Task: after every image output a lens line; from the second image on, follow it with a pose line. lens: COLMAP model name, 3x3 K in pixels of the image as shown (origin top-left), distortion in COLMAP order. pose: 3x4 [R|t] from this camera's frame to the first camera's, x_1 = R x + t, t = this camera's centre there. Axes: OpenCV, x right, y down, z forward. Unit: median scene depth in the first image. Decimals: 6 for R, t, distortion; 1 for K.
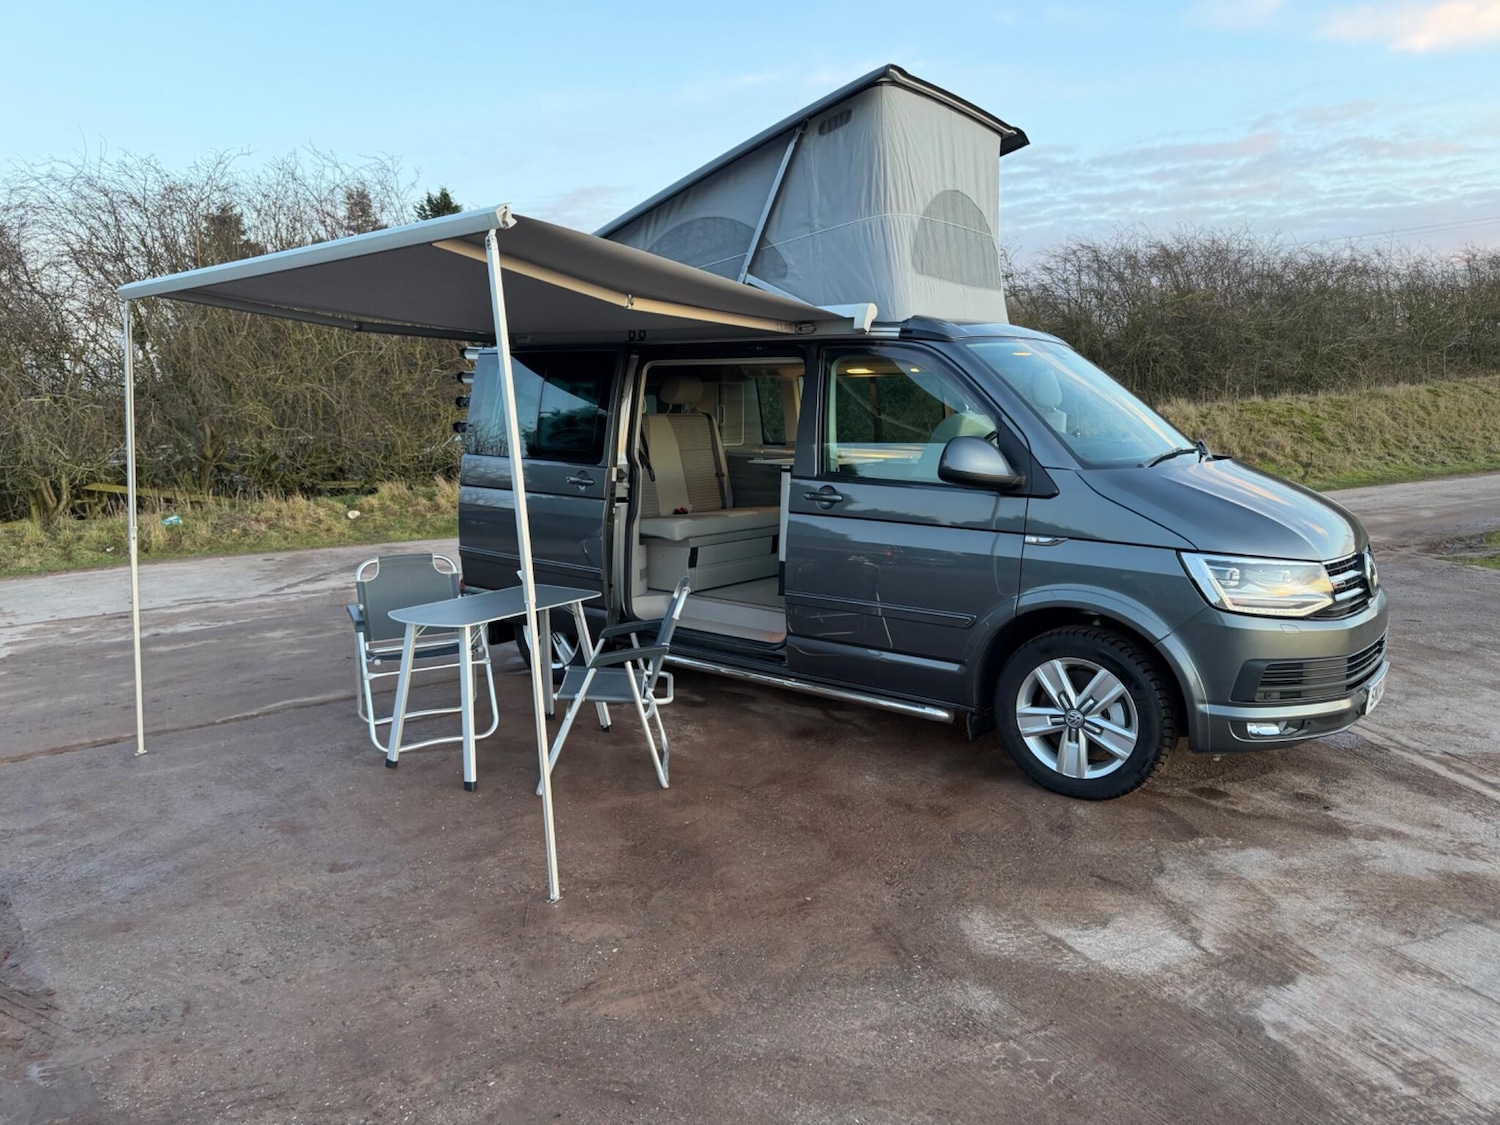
lens RADIAL K [[1073.6, 0, 759.0], [0, 1073.6, 575.0], [0, 0, 1]] dist [0.025153, -0.037400]
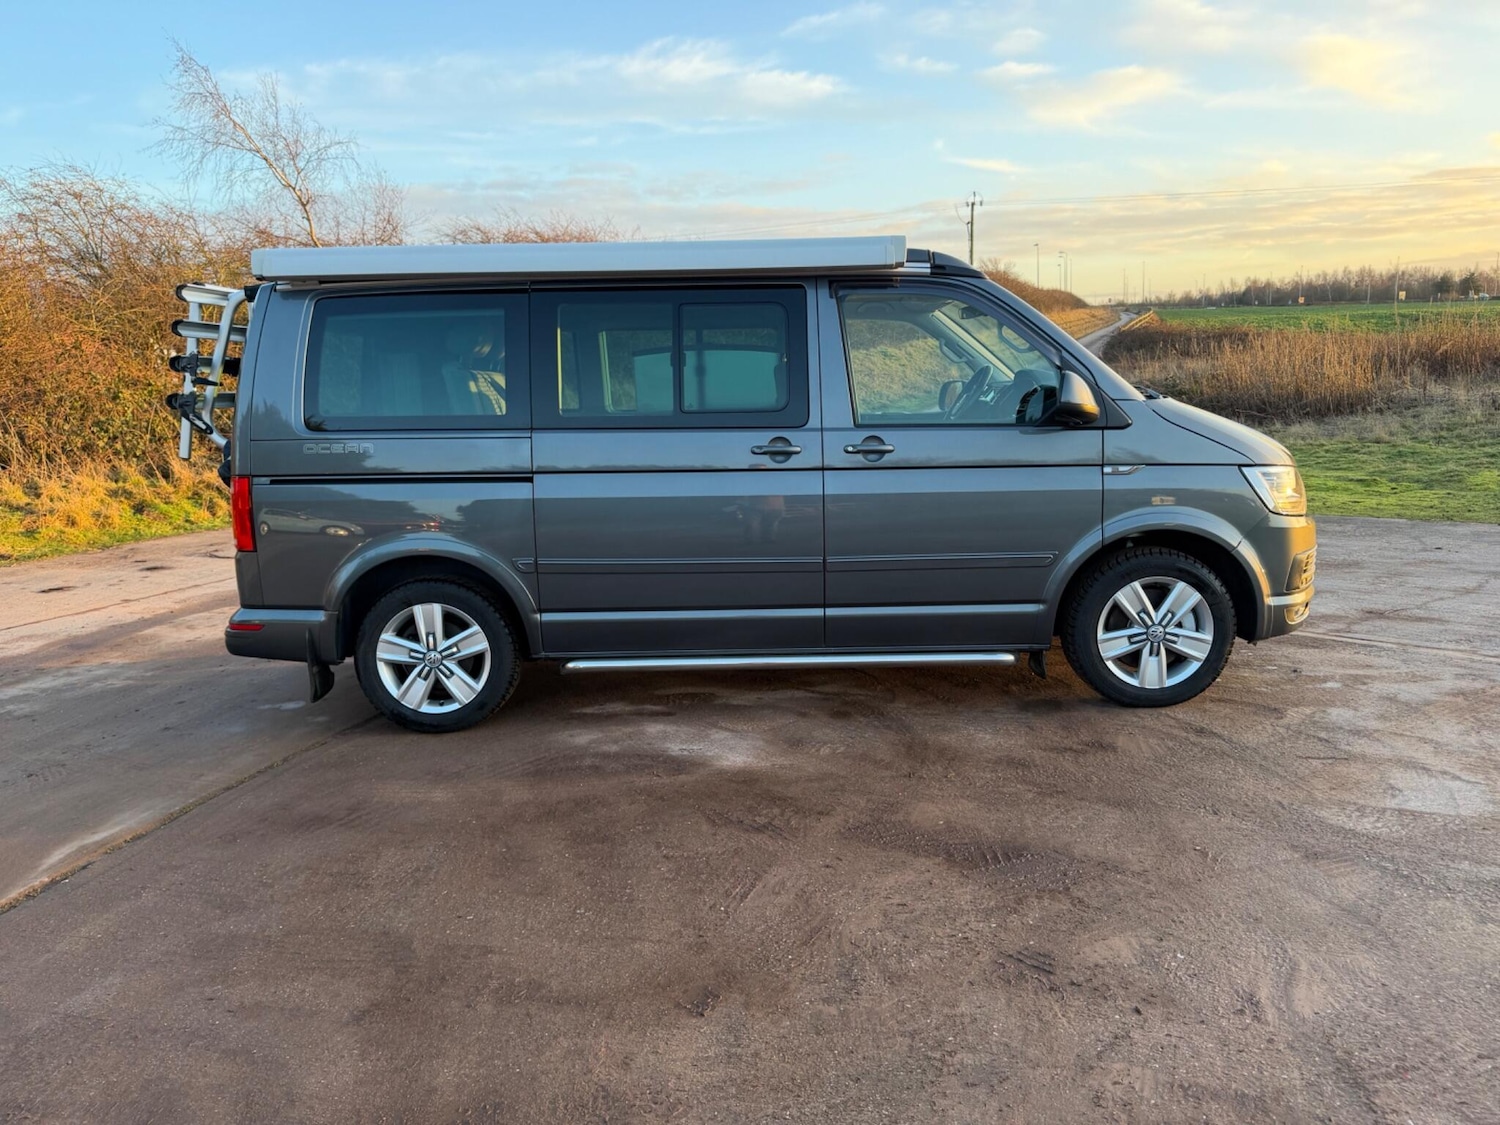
lens RADIAL K [[1073.6, 0, 765.8], [0, 1073.6, 559.5], [0, 0, 1]] dist [0.025153, -0.037400]
pose [[0.795027, -0.120161, 0.594553, -0.643071], [0.123461, 0.991720, 0.035340, -0.025272], [-0.593877, 0.045307, 0.803279, 0.366756]]
